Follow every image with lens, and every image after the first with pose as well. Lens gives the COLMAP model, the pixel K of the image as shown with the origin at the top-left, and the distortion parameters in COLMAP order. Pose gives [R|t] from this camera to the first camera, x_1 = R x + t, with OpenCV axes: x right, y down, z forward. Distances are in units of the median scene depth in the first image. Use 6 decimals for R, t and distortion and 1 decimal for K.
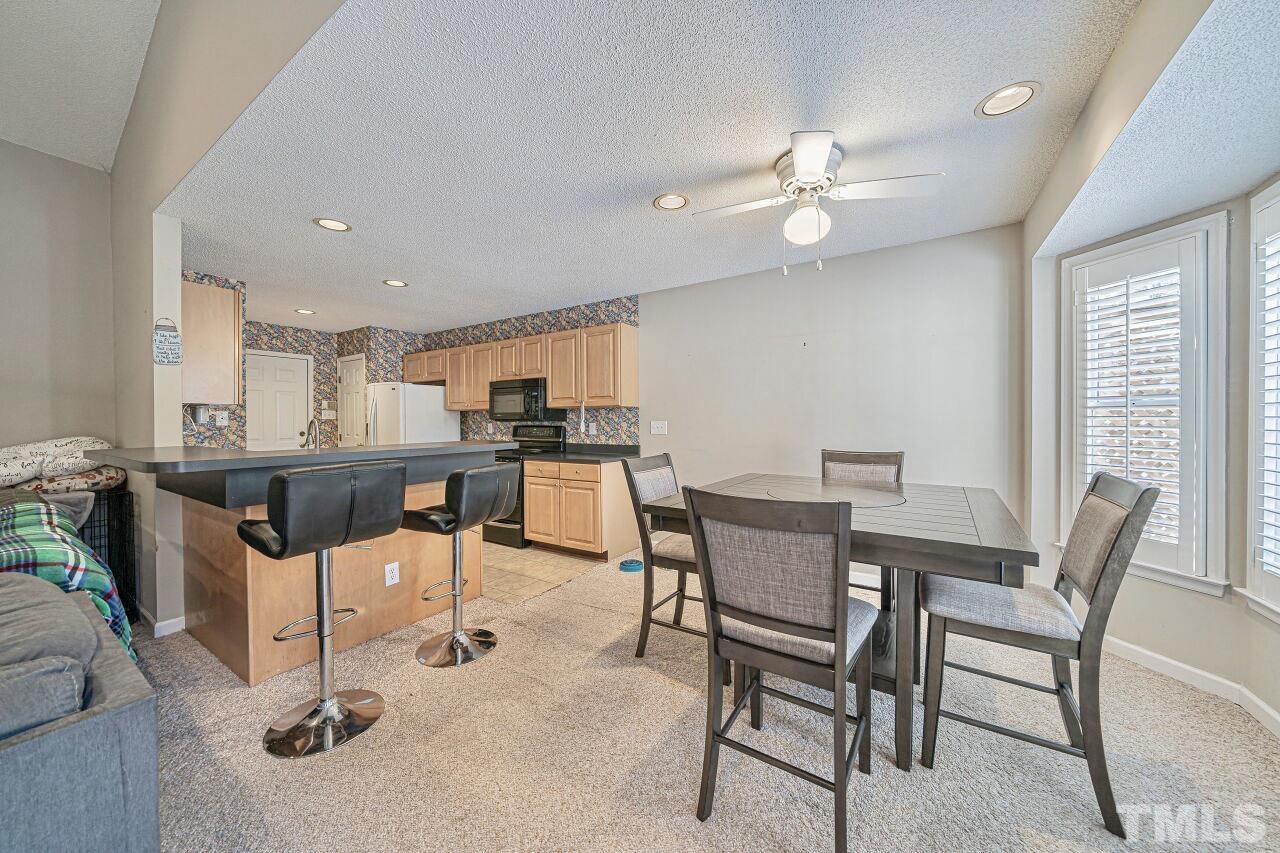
lens RADIAL K [[444.4, 0, 638.4], [0, 444.4, 429.1], [0, 0, 1]] dist [-0.014653, 0.002862]
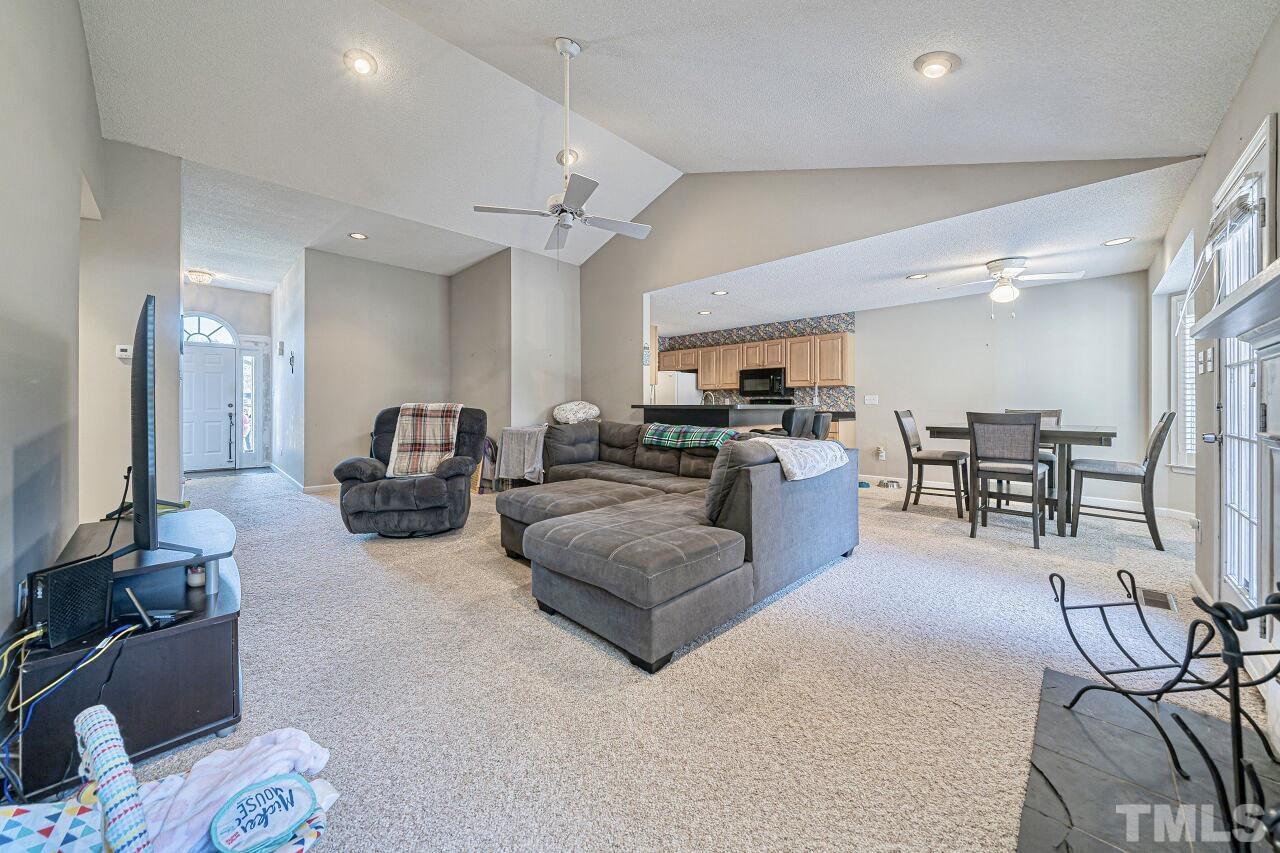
lens RADIAL K [[444.4, 0, 639.7], [0, 444.4, 409.7], [0, 0, 1]] dist [-0.014653, 0.002862]
pose [[0.974672, 0.007019, -0.223531, -0.336479], [-0.008538, 0.999947, -0.005830, 0.039844], [0.223478, 0.007591, 0.974679, -0.563430]]
